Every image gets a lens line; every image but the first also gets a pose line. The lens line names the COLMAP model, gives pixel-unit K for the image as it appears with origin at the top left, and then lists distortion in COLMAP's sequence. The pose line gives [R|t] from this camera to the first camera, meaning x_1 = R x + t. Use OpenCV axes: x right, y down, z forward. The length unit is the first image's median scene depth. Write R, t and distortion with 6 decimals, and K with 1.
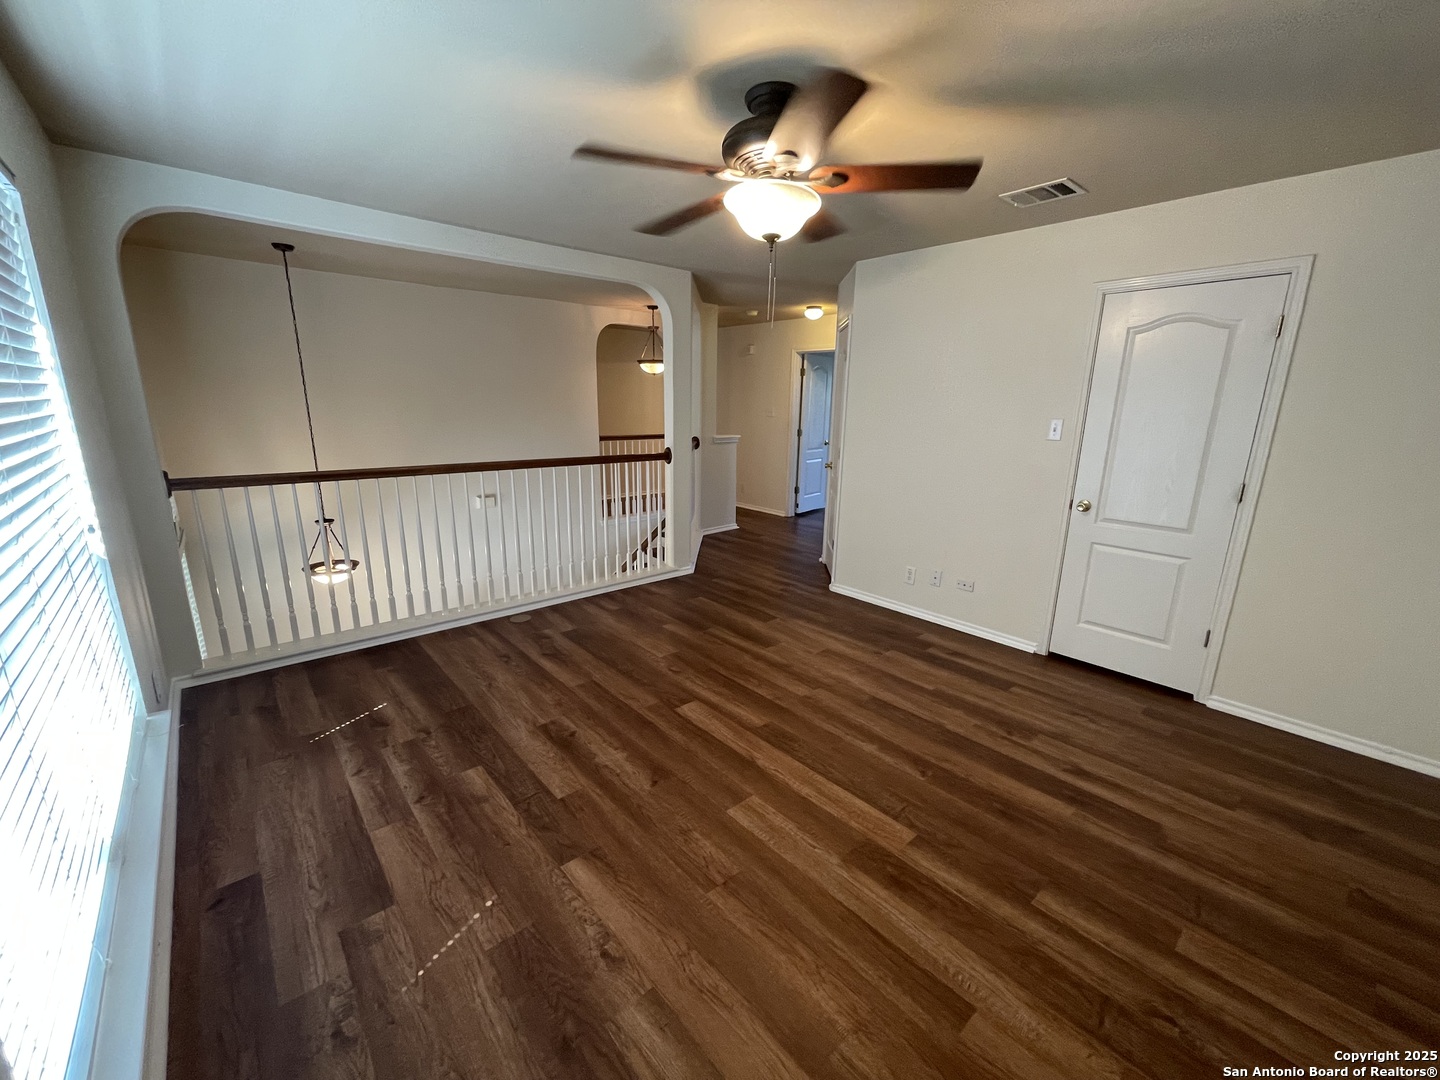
lens RADIAL K [[581.3, 0, 717.5], [0, 581.3, 541.5], [0, 0, 1]] dist [-0.005978, 0.000524]
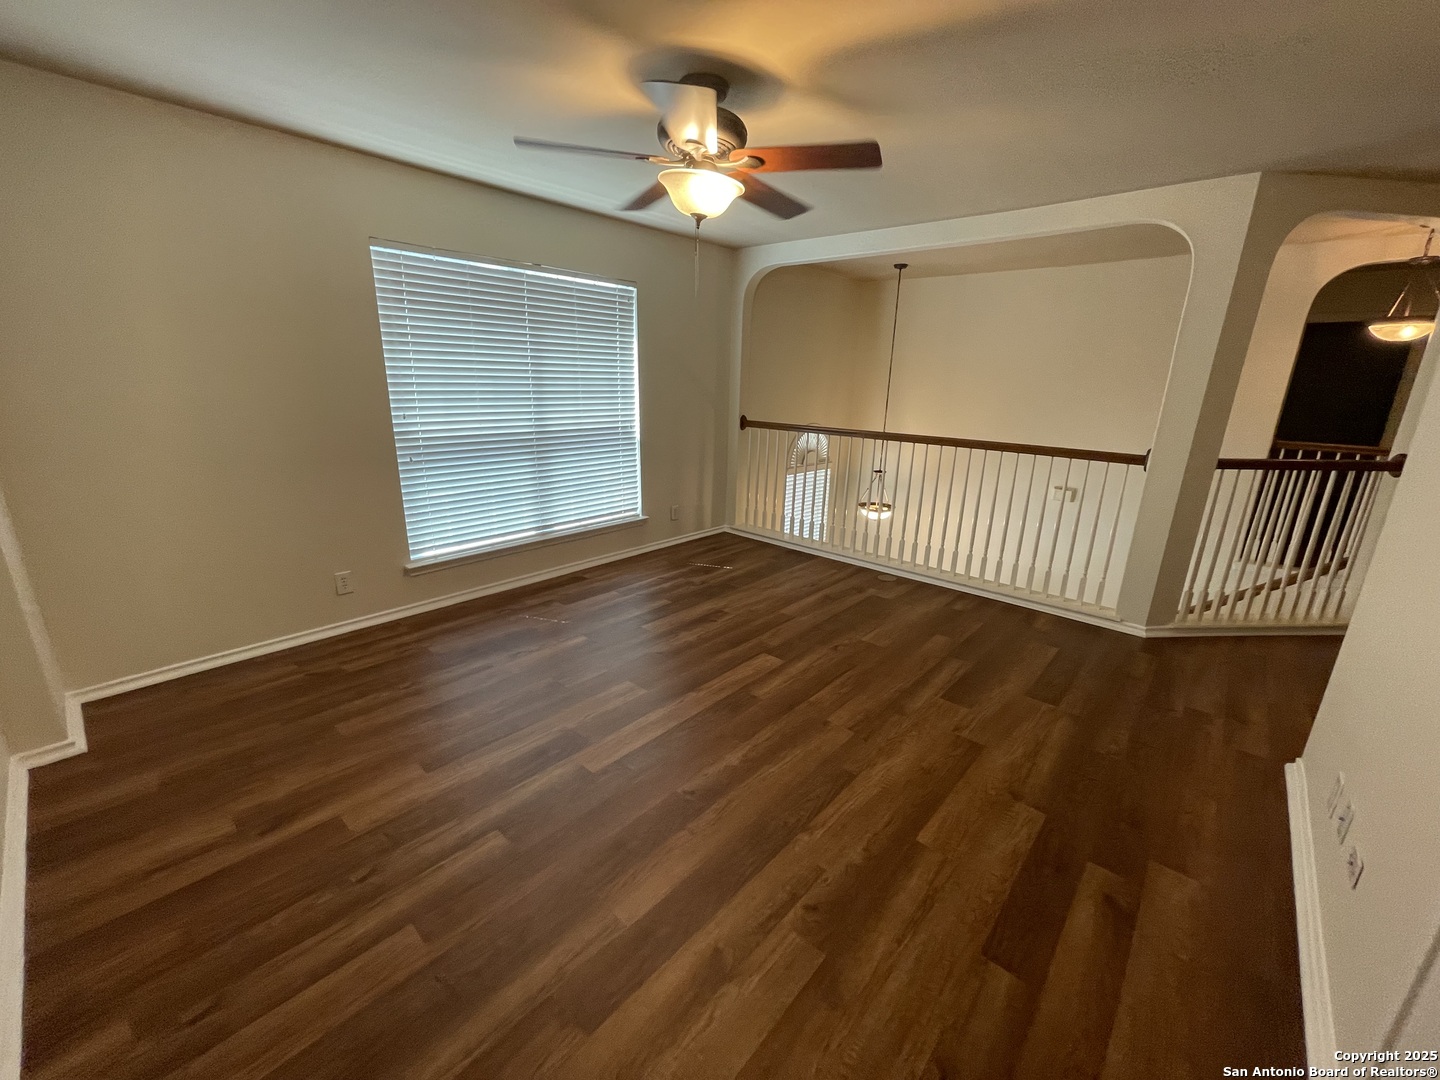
lens RADIAL K [[581.3, 0, 721.0], [0, 581.3, 540.8], [0, 0, 1]] dist [-0.005978, 0.000524]
pose [[0.126776, 0.262103, -0.956676, 0.764330], [-0.256780, 0.940254, 0.223576, -0.115206], [0.958119, 0.217311, 0.186505, 0.556514]]
